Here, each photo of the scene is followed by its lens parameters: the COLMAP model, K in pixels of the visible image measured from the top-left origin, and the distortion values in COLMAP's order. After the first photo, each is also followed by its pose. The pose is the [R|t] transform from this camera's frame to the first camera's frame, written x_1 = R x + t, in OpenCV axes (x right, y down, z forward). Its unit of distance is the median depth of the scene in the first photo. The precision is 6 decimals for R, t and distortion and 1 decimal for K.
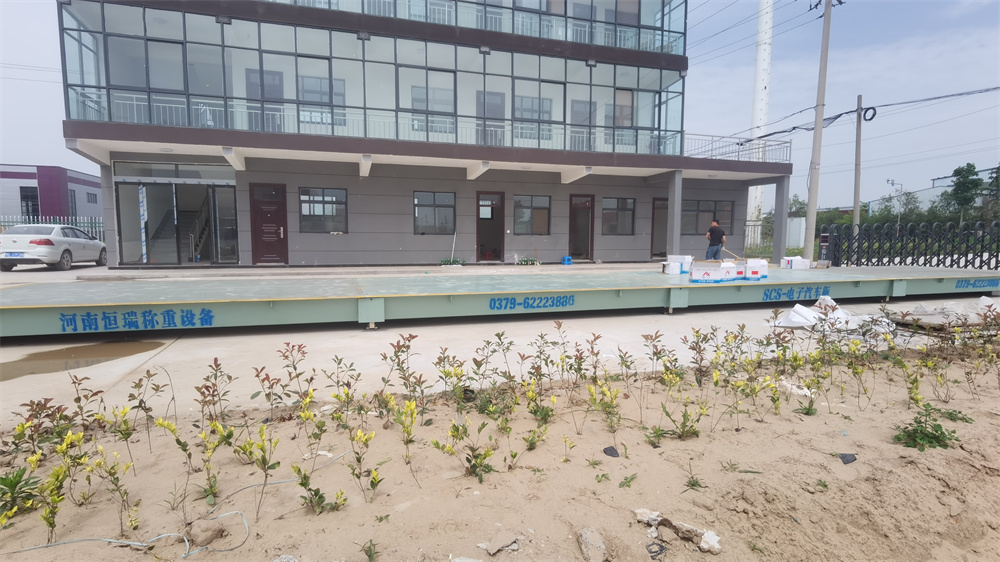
lens RADIAL K [[509.2, 0, 497.1], [0, 509.2, 280.9], [0, 0, 1]] dist [-0.002583, -0.002318]
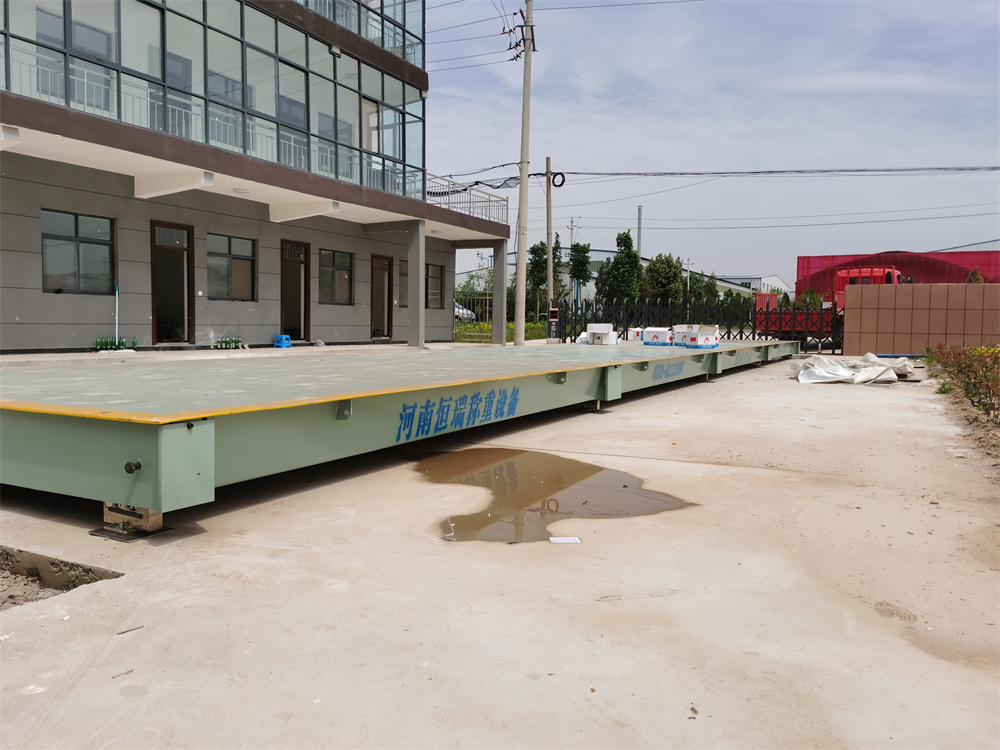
lens RADIAL K [[770.6, 0, 503.5], [0, 770.6, 377.5], [0, 0, 1]] dist [0.008267, -0.029020]
pose [[0.702063, -0.040893, 0.710939, -0.382026], [0.048094, 0.998793, 0.009957, 0.010245], [-0.710489, 0.027201, 0.703183, 0.114585]]
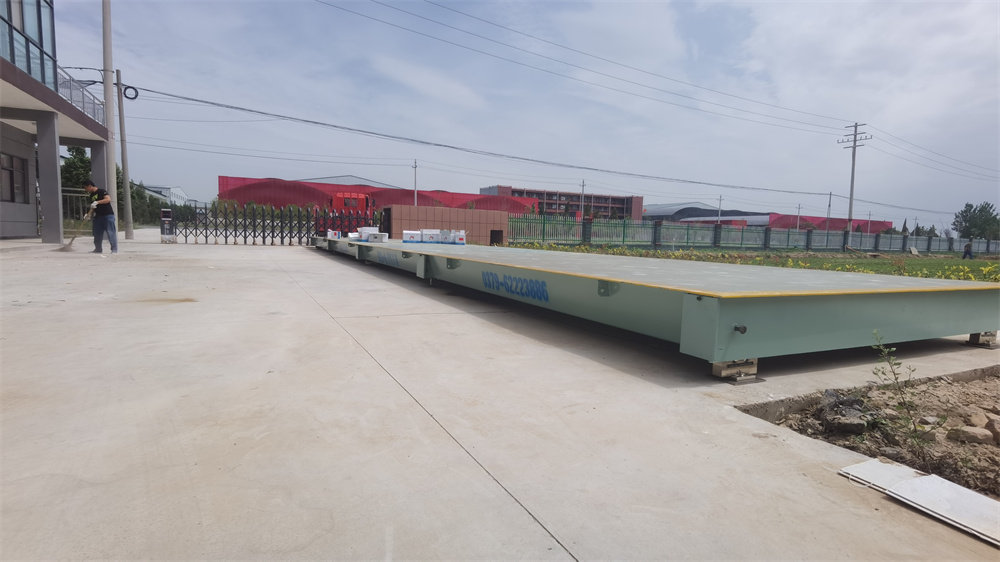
lens RADIAL K [[509.2, 0, 506.9], [0, 509.2, 289.8], [0, 0, 1]] dist [-0.002583, -0.002318]
pose [[-0.152575, -0.107482, 0.982430, -0.488502], [0.051472, 0.991855, 0.116507, -0.015255], [-0.986951, 0.068344, -0.145800, 0.478439]]
